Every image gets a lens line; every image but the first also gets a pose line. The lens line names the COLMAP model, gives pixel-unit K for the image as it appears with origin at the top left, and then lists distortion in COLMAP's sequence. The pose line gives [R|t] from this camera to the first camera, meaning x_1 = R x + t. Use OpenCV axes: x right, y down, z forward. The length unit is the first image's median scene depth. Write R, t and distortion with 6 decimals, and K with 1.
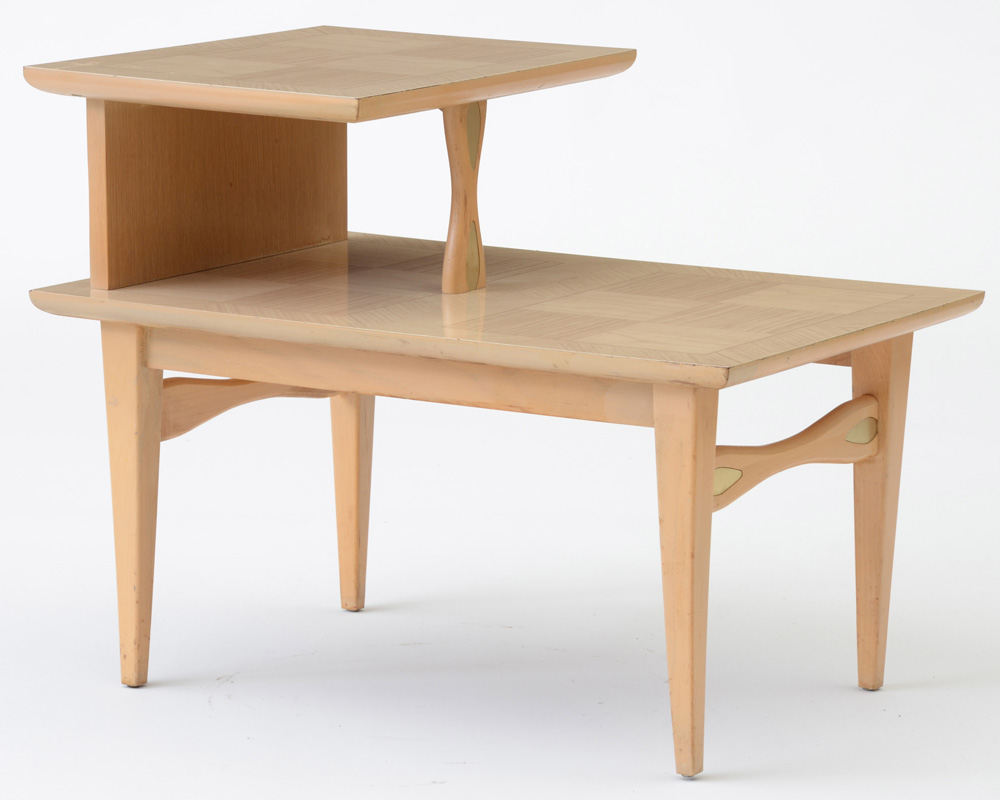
lens RADIAL K [[4506.2, 0, 502.4], [0, 4506.2, 400.8], [0, 0, 1]] dist [1.168562, 0.000000]
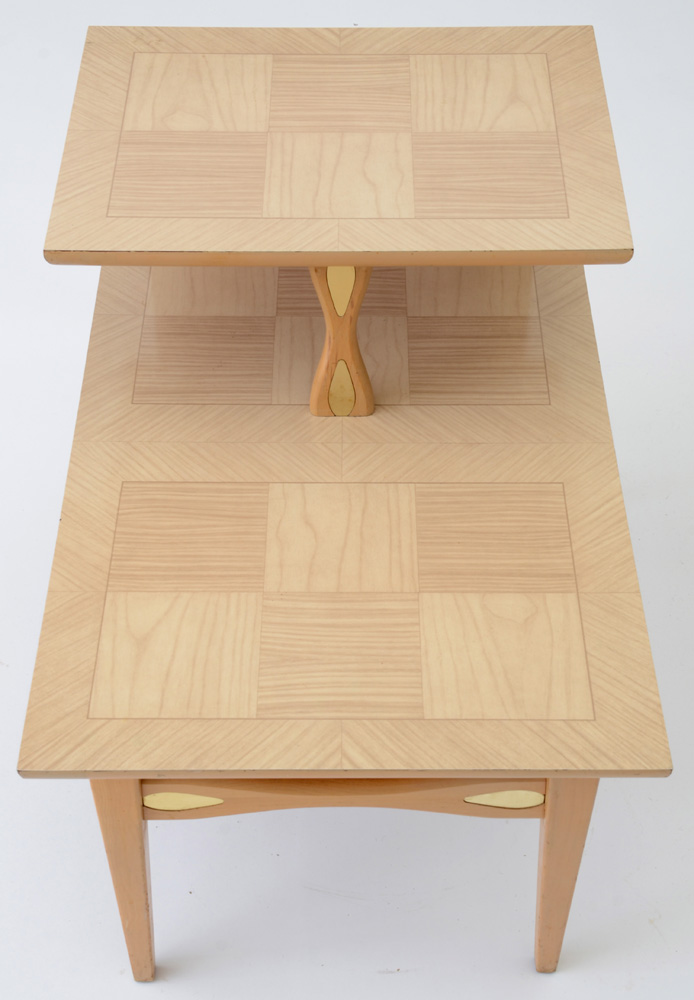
lens RADIAL K [[1784.1, 0, 344.6], [0, 1784.1, 499.9], [0, 0, 1]] dist [0.200063, 0.000000]
pose [[0.529793, 0.571315, -0.626832, 0.246871], [-0.148834, 0.790236, 0.594454, -0.240694], [0.834966, -0.221644, 0.503693, 0.807332]]
